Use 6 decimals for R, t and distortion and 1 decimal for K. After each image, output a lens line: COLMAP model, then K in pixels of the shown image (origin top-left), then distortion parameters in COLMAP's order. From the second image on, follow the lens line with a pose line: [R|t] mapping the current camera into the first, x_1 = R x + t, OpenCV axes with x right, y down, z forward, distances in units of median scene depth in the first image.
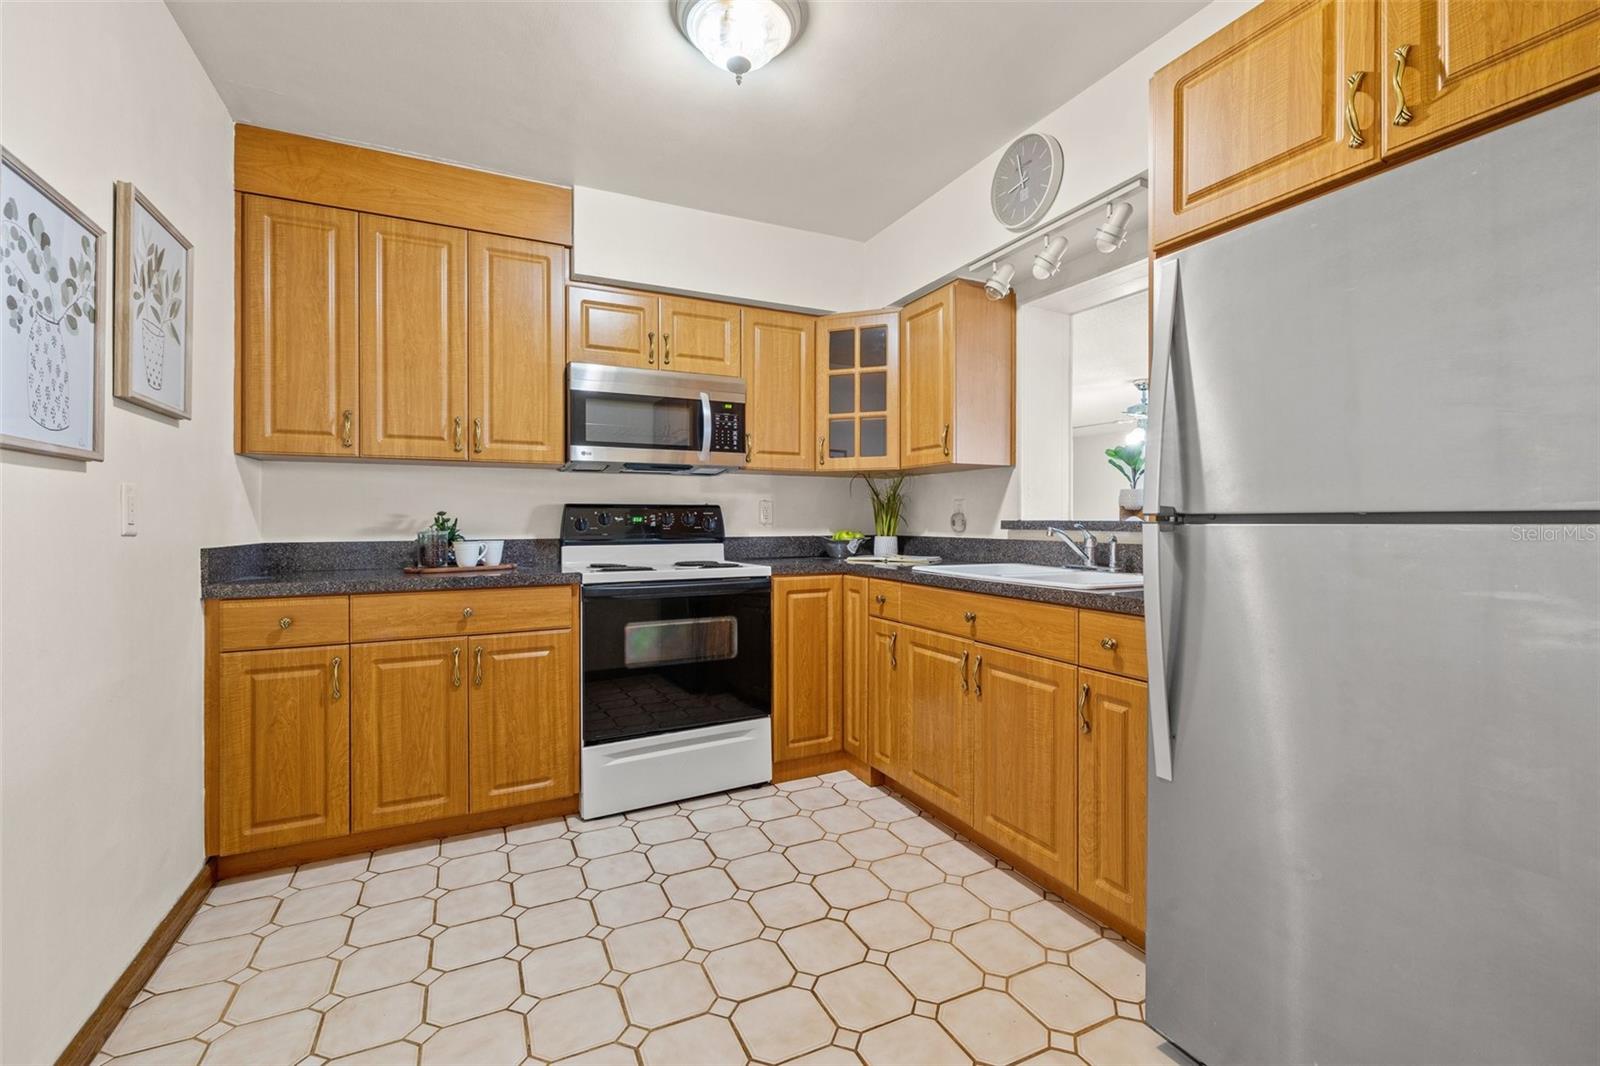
lens RADIAL K [[675.3, 0, 798.5], [0, 675.3, 522.7], [0, 0, 1]] dist [0.000891, -0.000815]
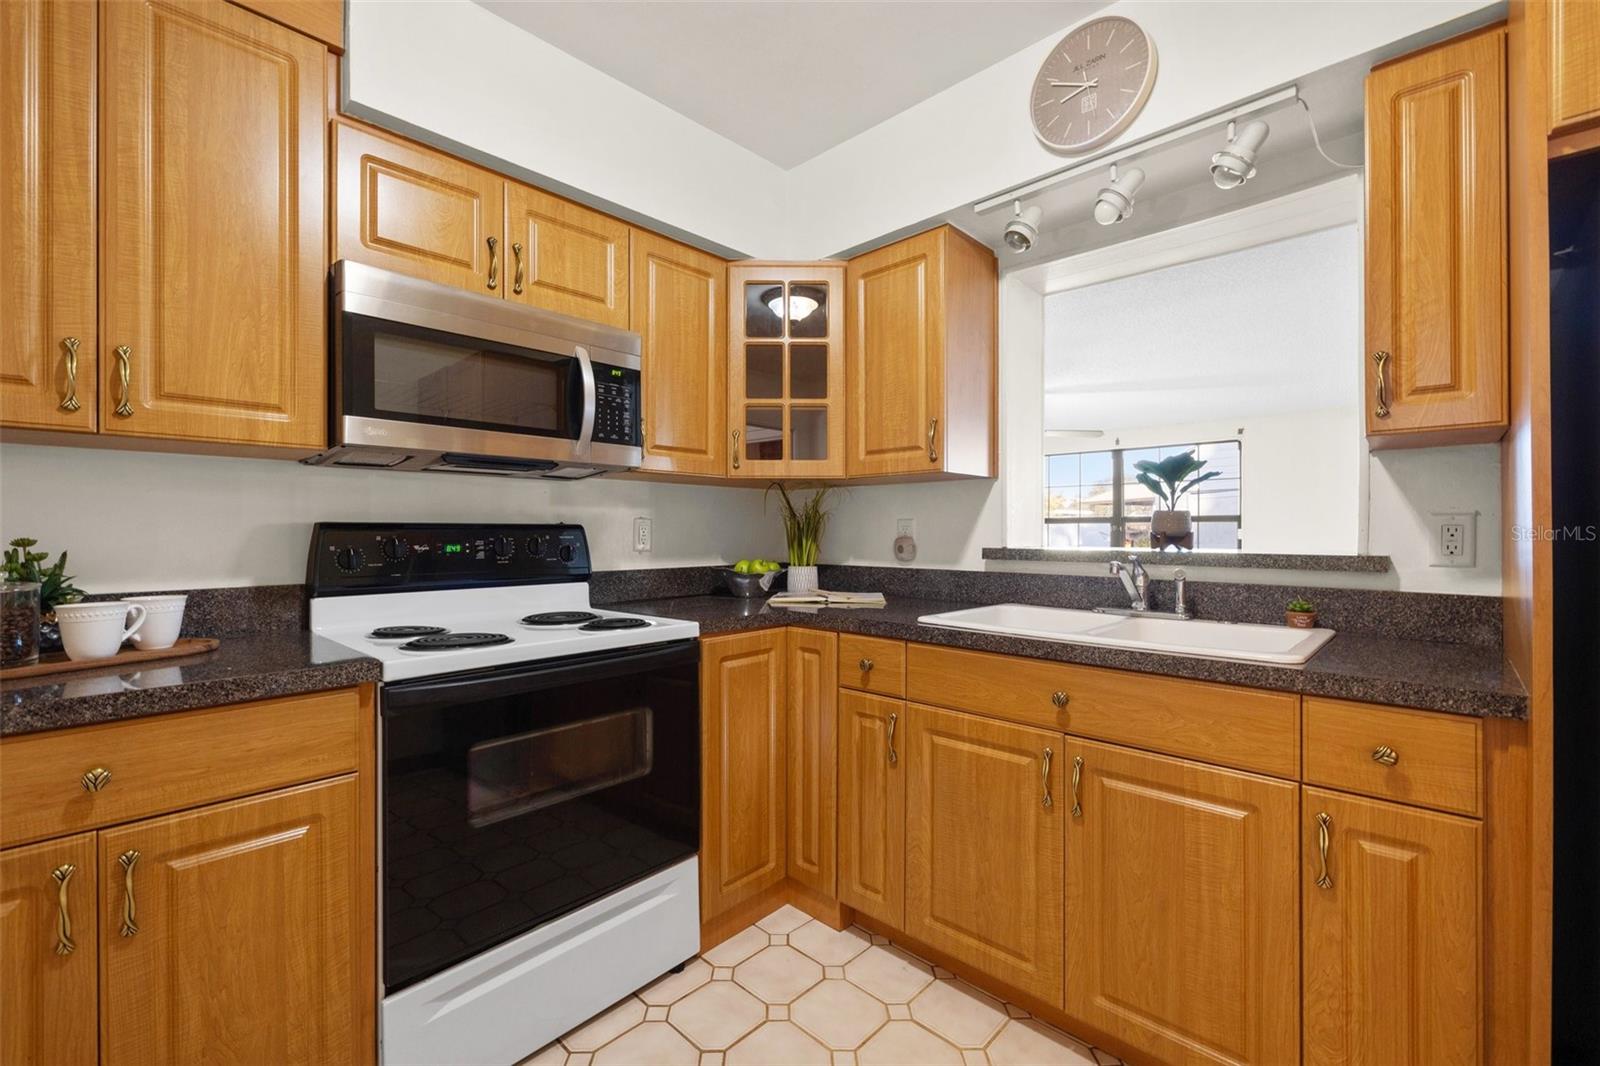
lens RADIAL K [[675.3, 0, 789.3], [0, 675.3, 533.0], [0, 0, 1]] dist [0.000891, -0.000815]
pose [[0.939212, 0.001081, 0.343335, -0.182145], [-0.000150, 0.999996, -0.002738, -0.018964], [-0.343337, 0.002520, 0.939209, 0.362075]]
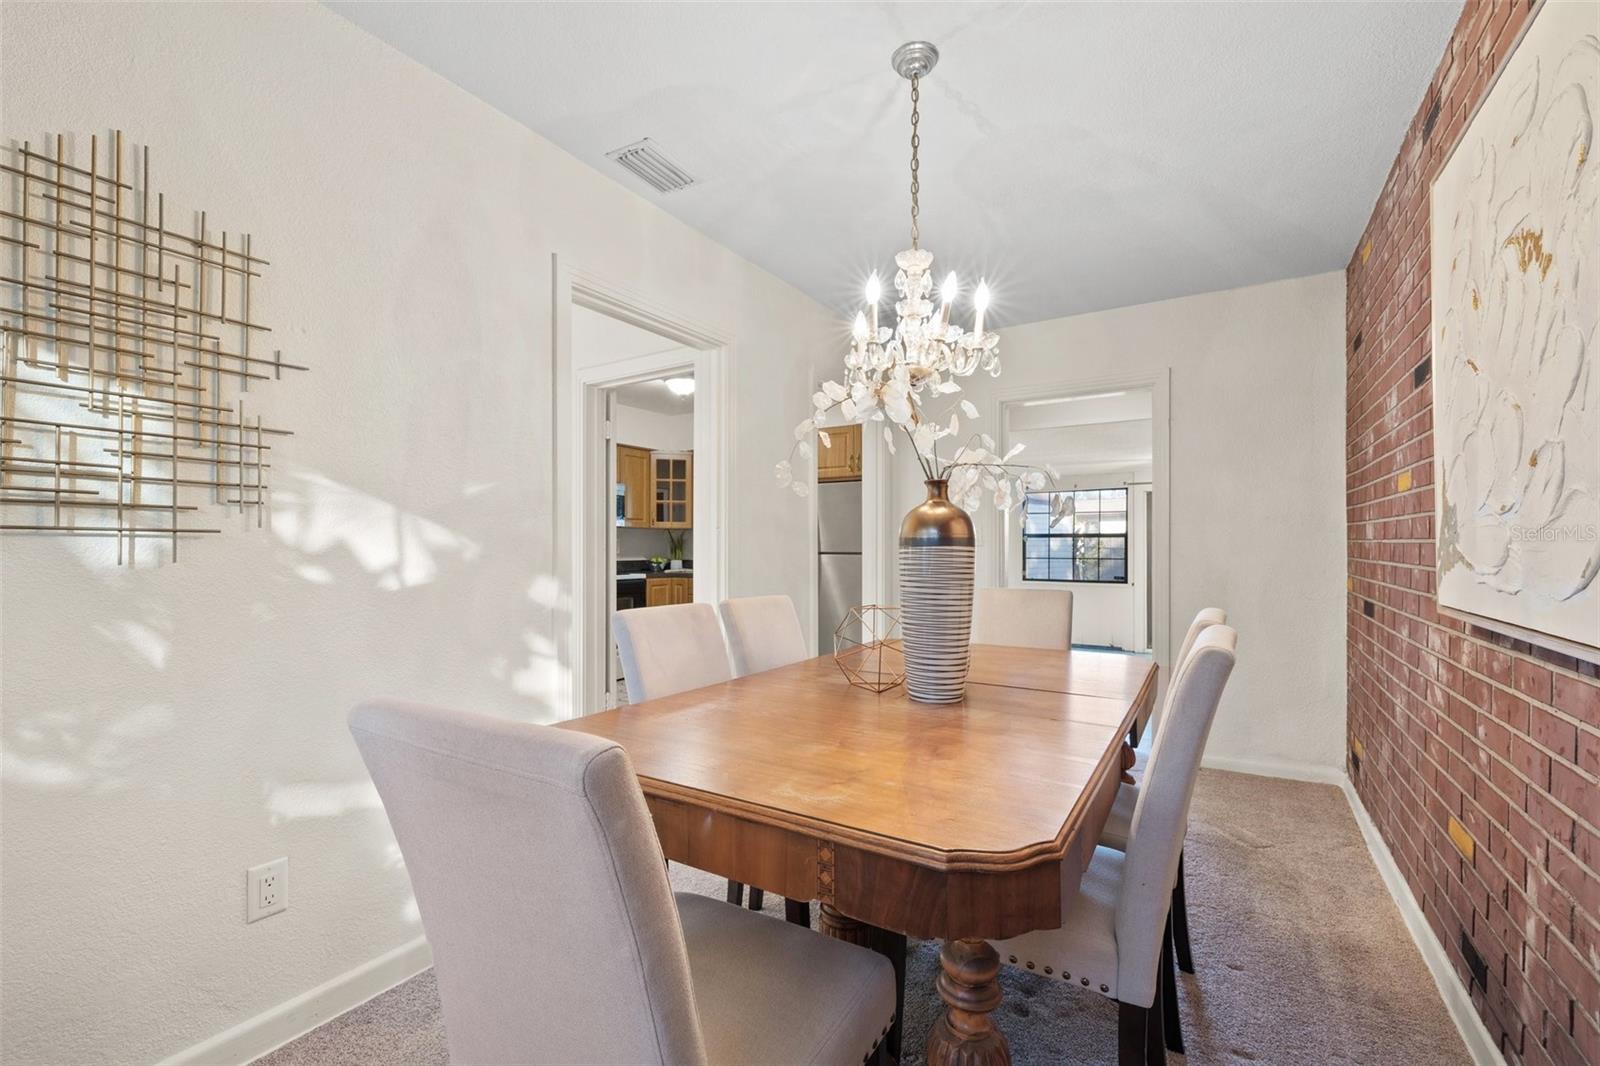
lens RADIAL K [[675.3, 0, 796.3], [0, 675.3, 541.1], [0, 0, 1]] dist [0.000891, -0.000815]
pose [[0.849746, 0.005014, 0.527169, -0.776401], [0.000824, 0.999941, -0.010837, -0.017494], [-0.527192, 0.009643, 0.849691, -1.104111]]
